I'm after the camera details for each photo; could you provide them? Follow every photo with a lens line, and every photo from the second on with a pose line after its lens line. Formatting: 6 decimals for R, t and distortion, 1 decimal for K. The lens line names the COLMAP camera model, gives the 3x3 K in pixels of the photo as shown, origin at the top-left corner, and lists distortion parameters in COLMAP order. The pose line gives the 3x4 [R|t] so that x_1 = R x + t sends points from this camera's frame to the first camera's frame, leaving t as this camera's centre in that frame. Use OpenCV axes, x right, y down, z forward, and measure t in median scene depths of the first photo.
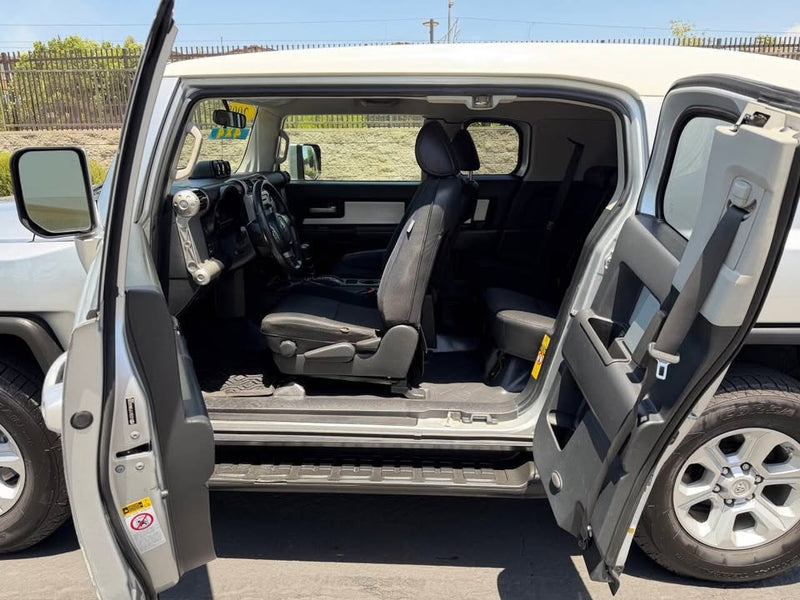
lens RADIAL K [[565.5, 0, 407.7], [0, 565.5, 305.1], [0, 0, 1]] dist [0.040677, -0.055628]
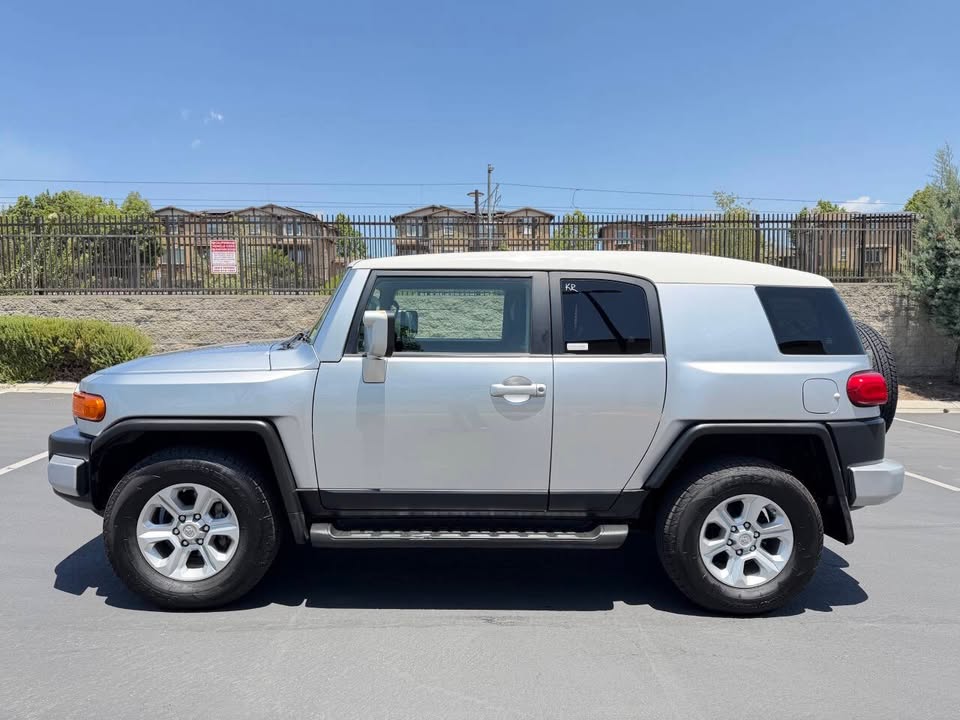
lens RADIAL K [[678.6, 0, 480.4], [0, 678.6, 358.2], [0, 0, 1]] dist [0.040677, -0.055628]
pose [[0.997972, 0.001453, 0.063633, -0.196876], [0.011661, 0.978644, -0.205229, 0.214438], [-0.062573, 0.205555, 0.976643, -0.744884]]
